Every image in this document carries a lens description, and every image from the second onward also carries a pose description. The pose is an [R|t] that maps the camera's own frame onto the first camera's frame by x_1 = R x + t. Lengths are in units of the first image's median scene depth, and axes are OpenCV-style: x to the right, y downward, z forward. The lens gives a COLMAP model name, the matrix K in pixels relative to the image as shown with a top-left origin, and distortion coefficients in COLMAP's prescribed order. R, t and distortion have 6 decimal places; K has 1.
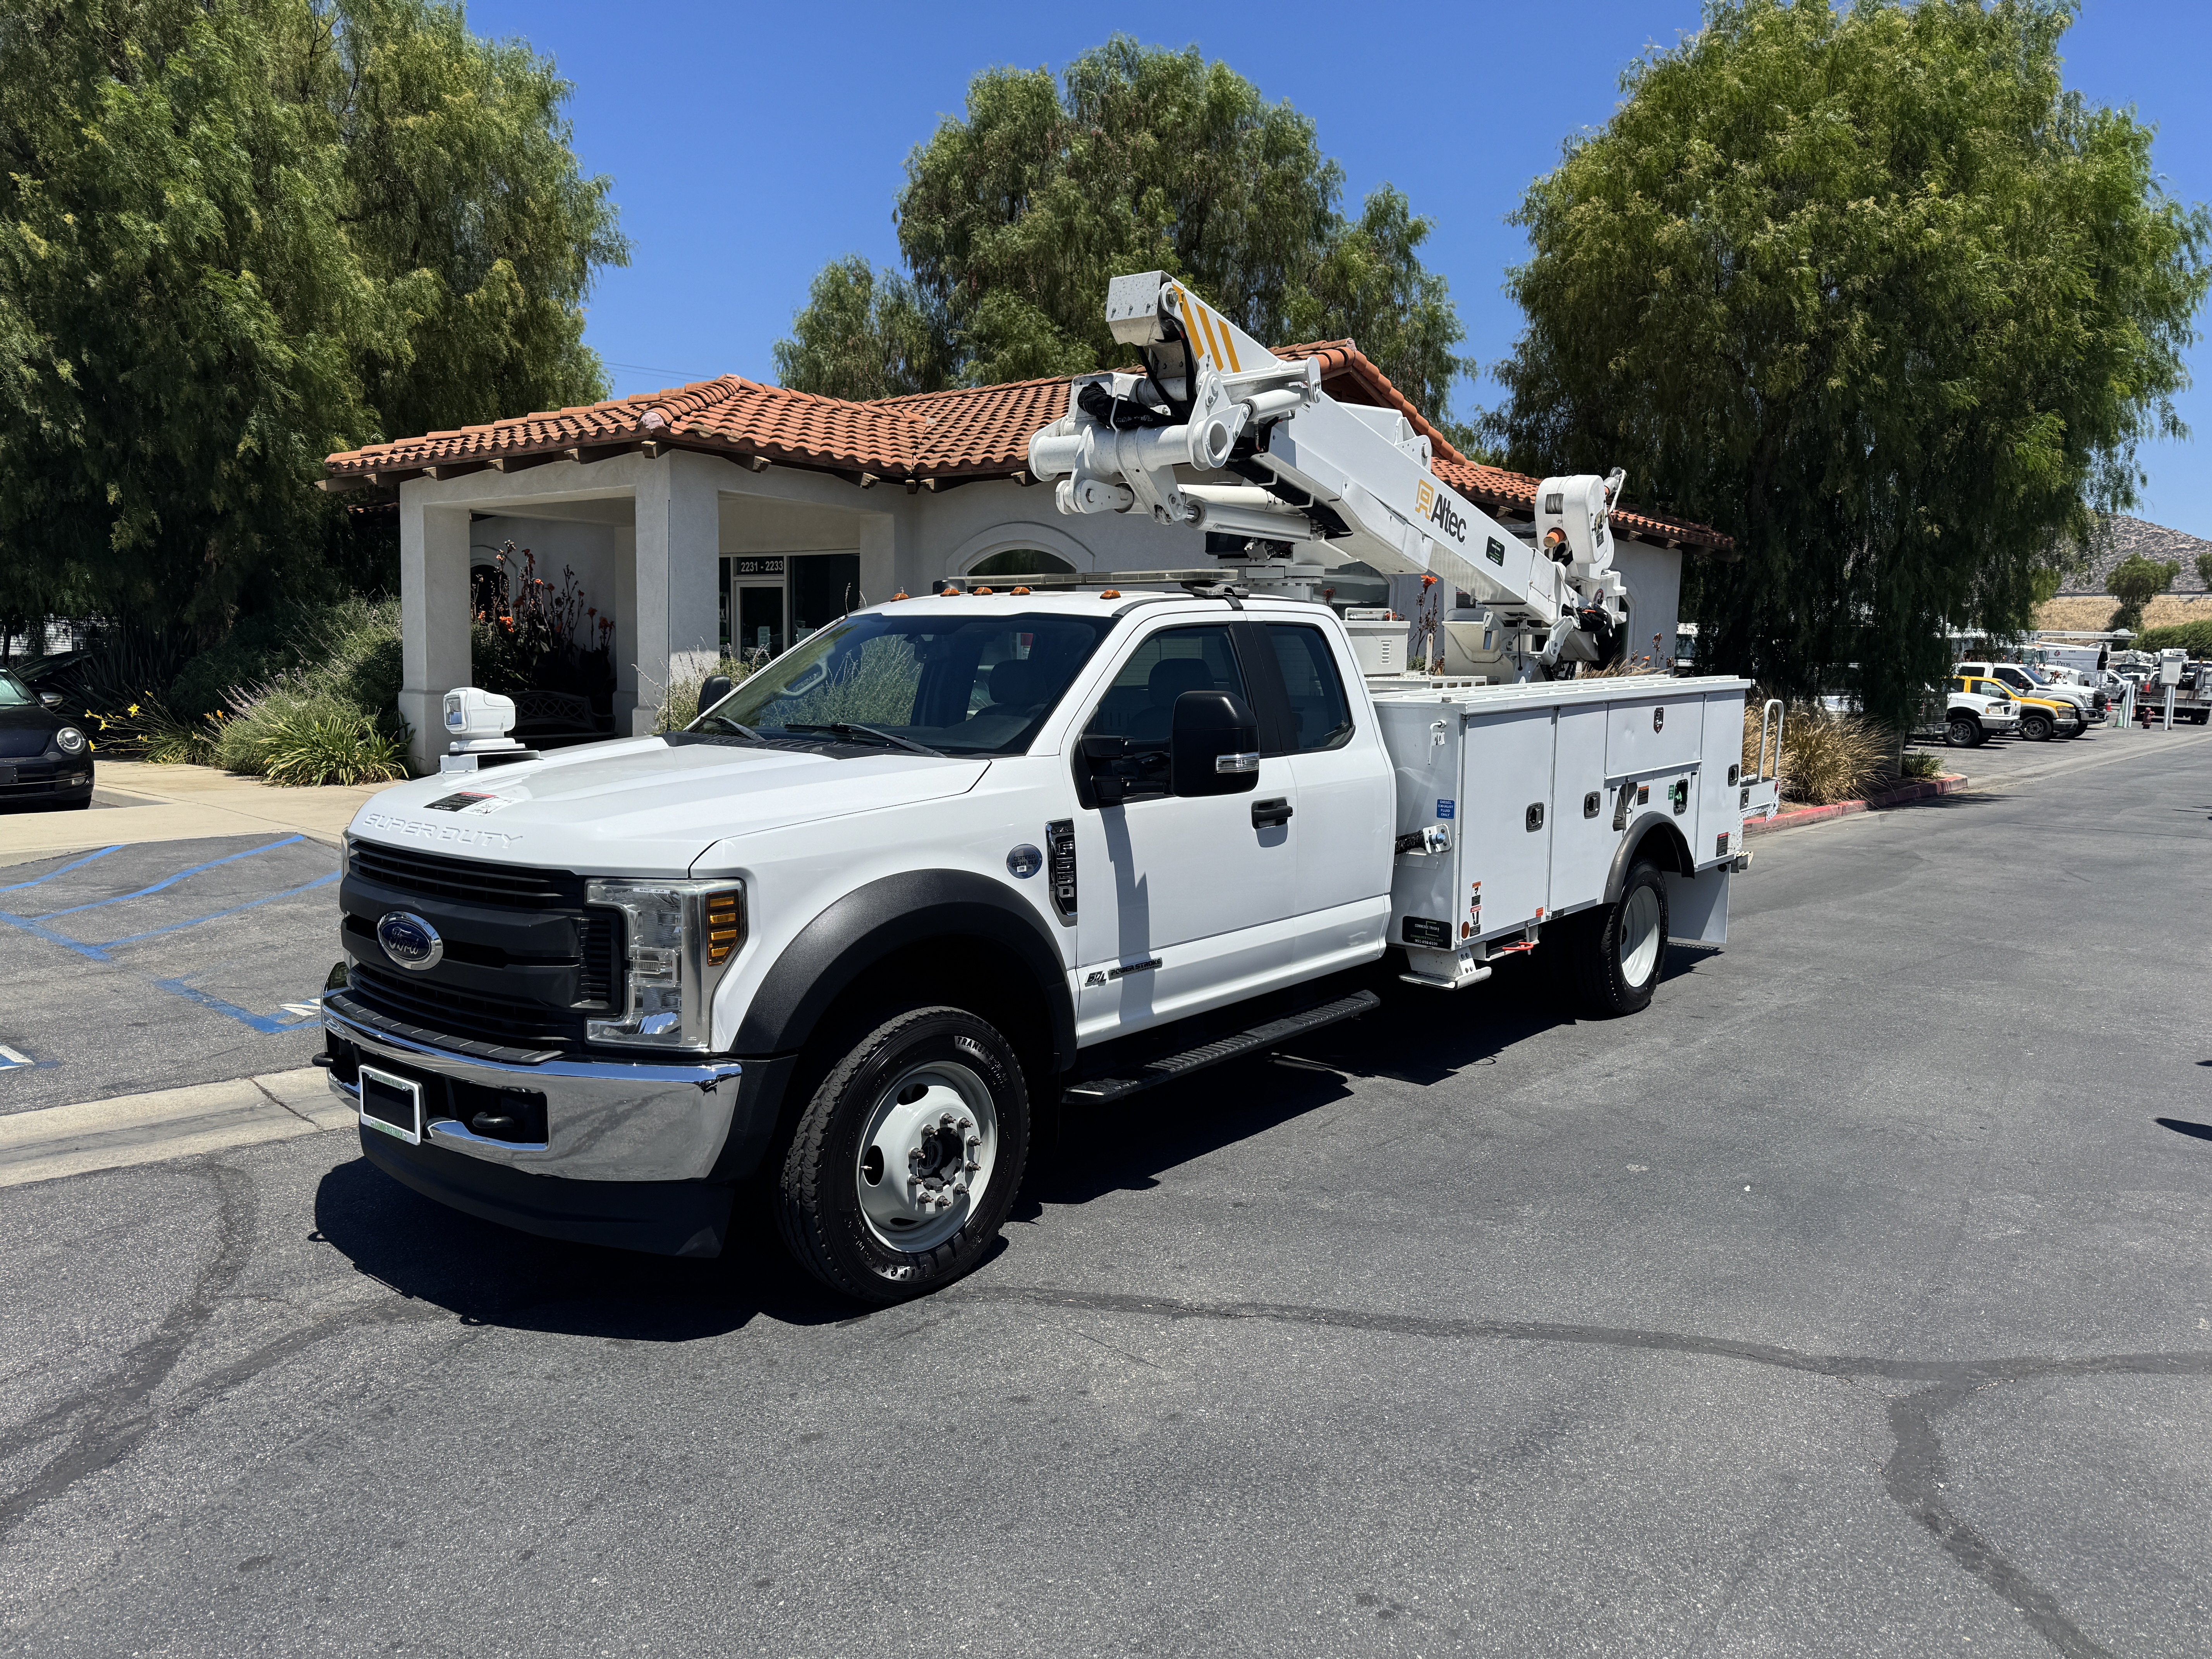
lens RADIAL K [[1651.9, 0, 1127.6], [0, 1651.9, 829.0], [0, 0, 1]] dist [0.011913, -0.021487]
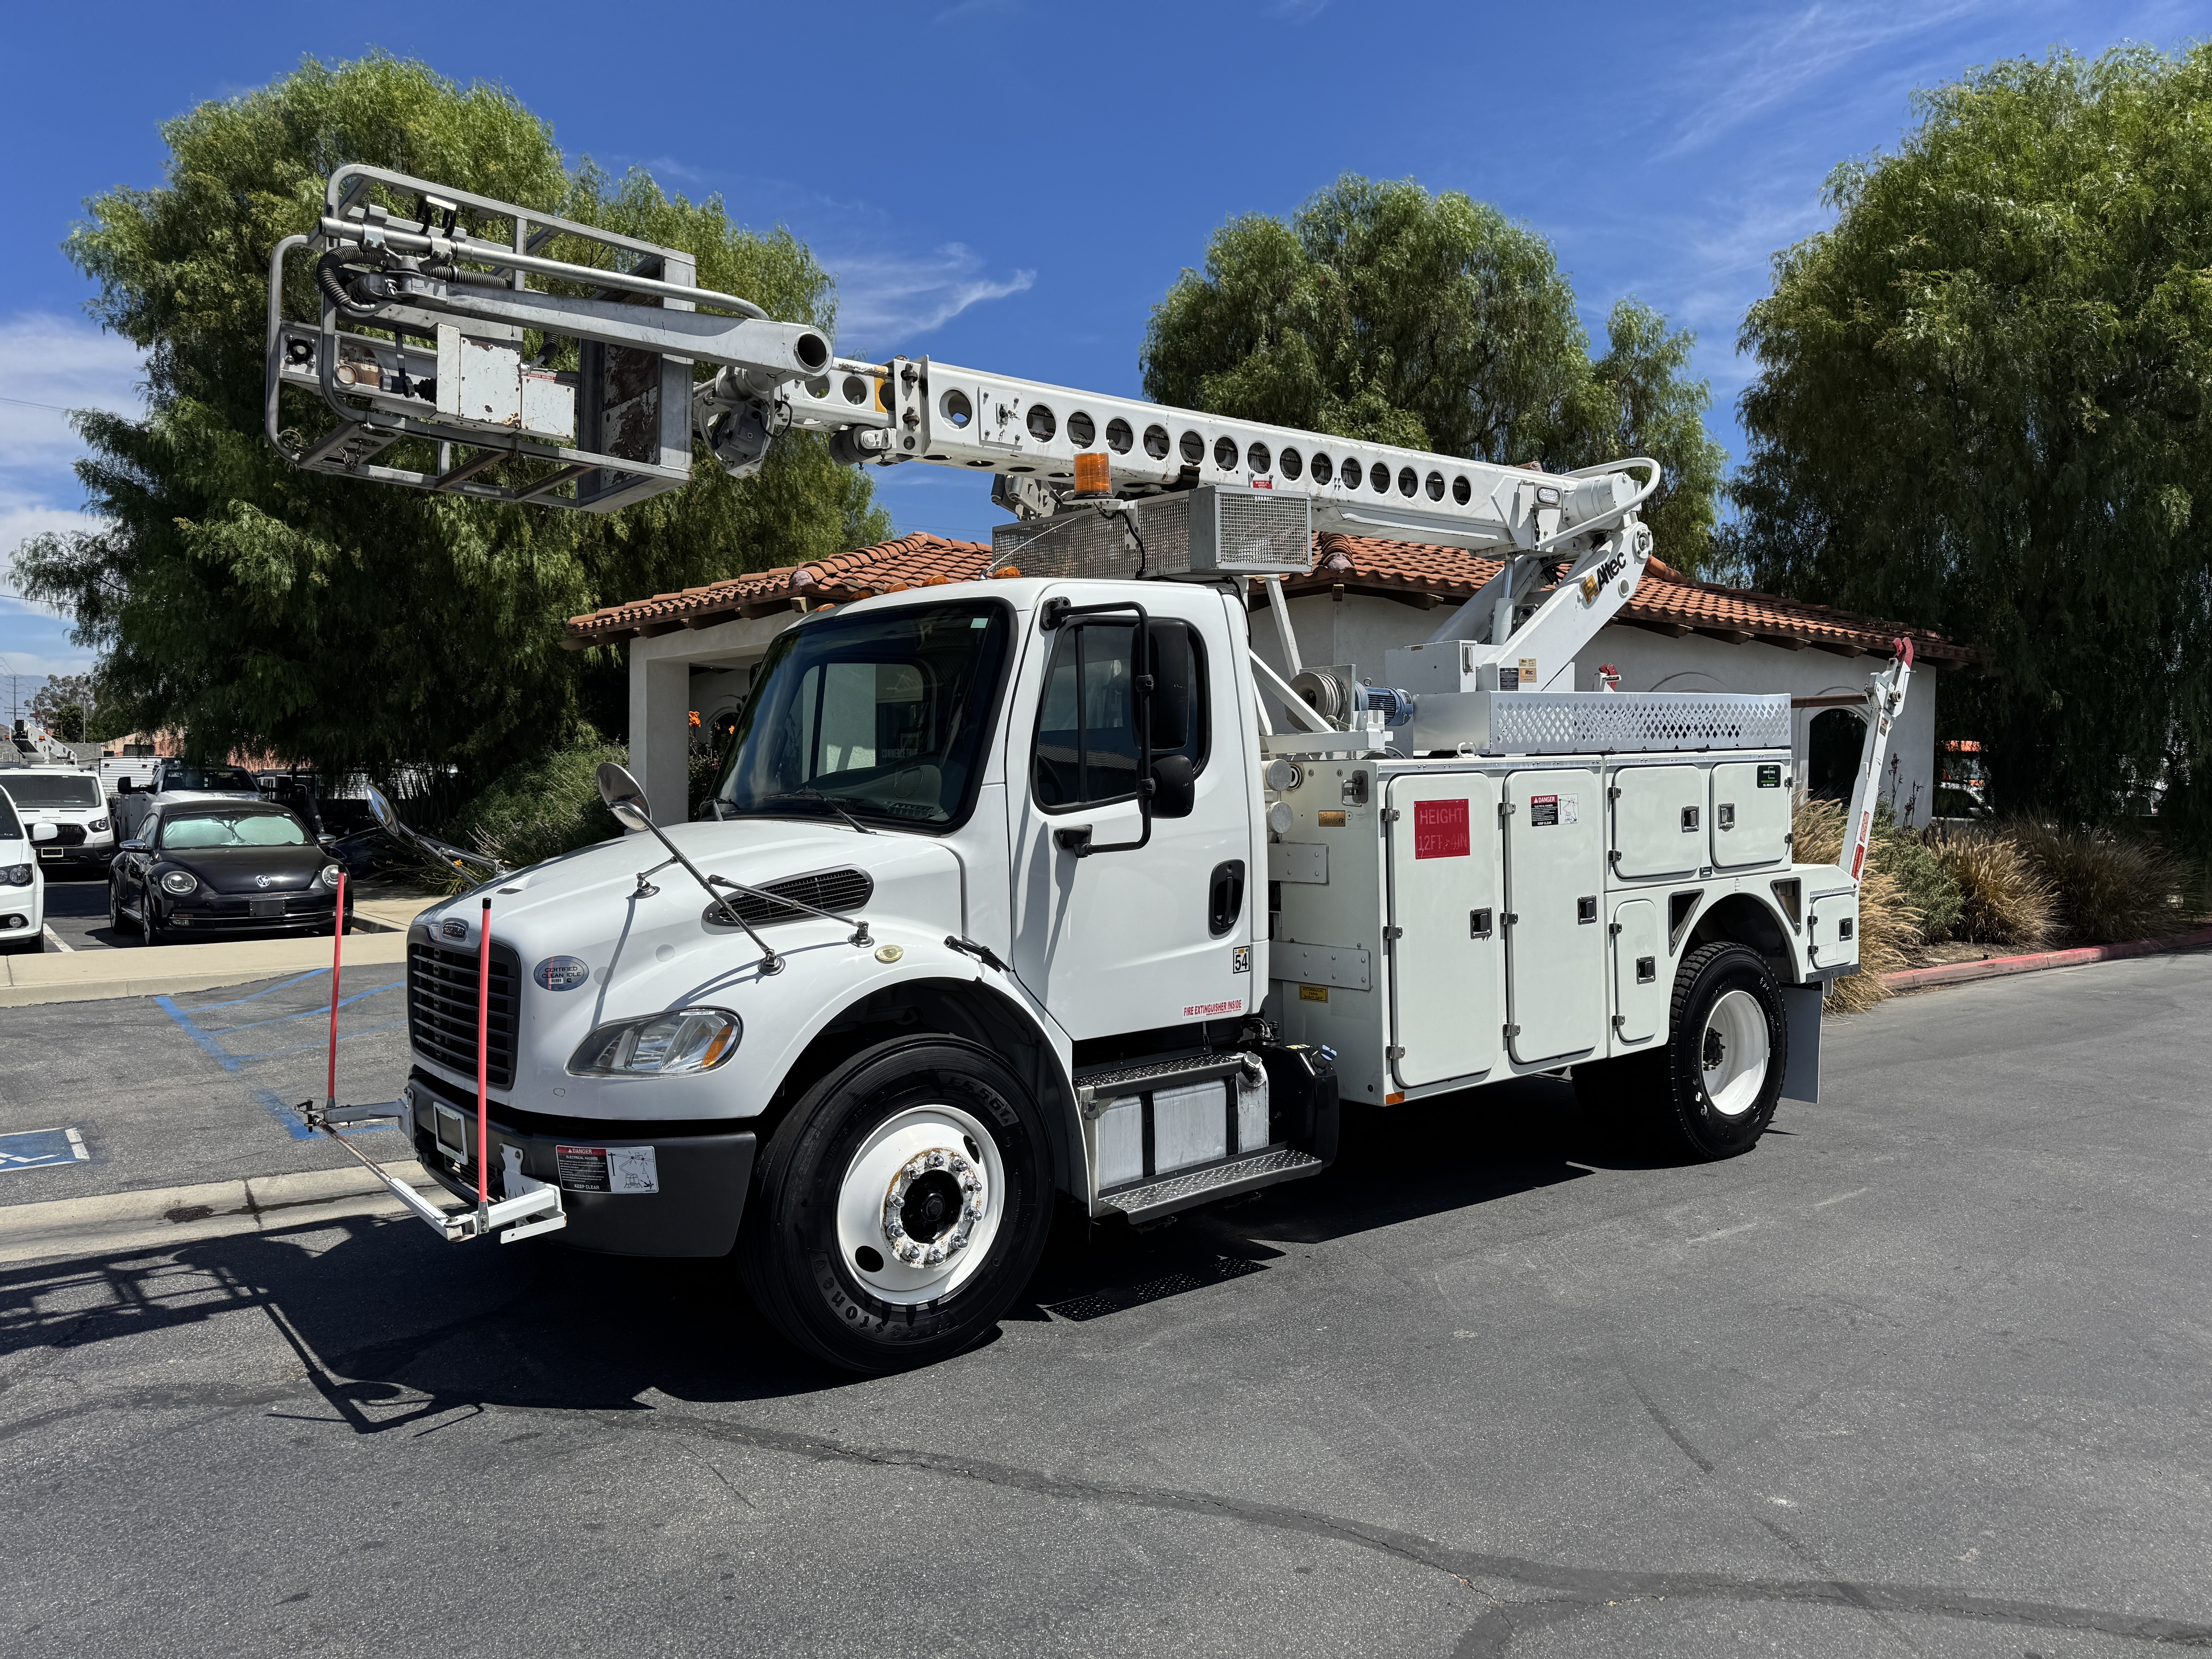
lens RADIAL K [[1651.9, 0, 1103.6], [0, 1651.9, 799.1], [0, 0, 1]] dist [0.011913, -0.021487]
pose [[0.976258, -0.012128, -0.216269, 0.302195], [-0.009234, 0.995193, -0.097492, -0.000697], [0.216412, 0.097175, 0.971454, 0.028452]]
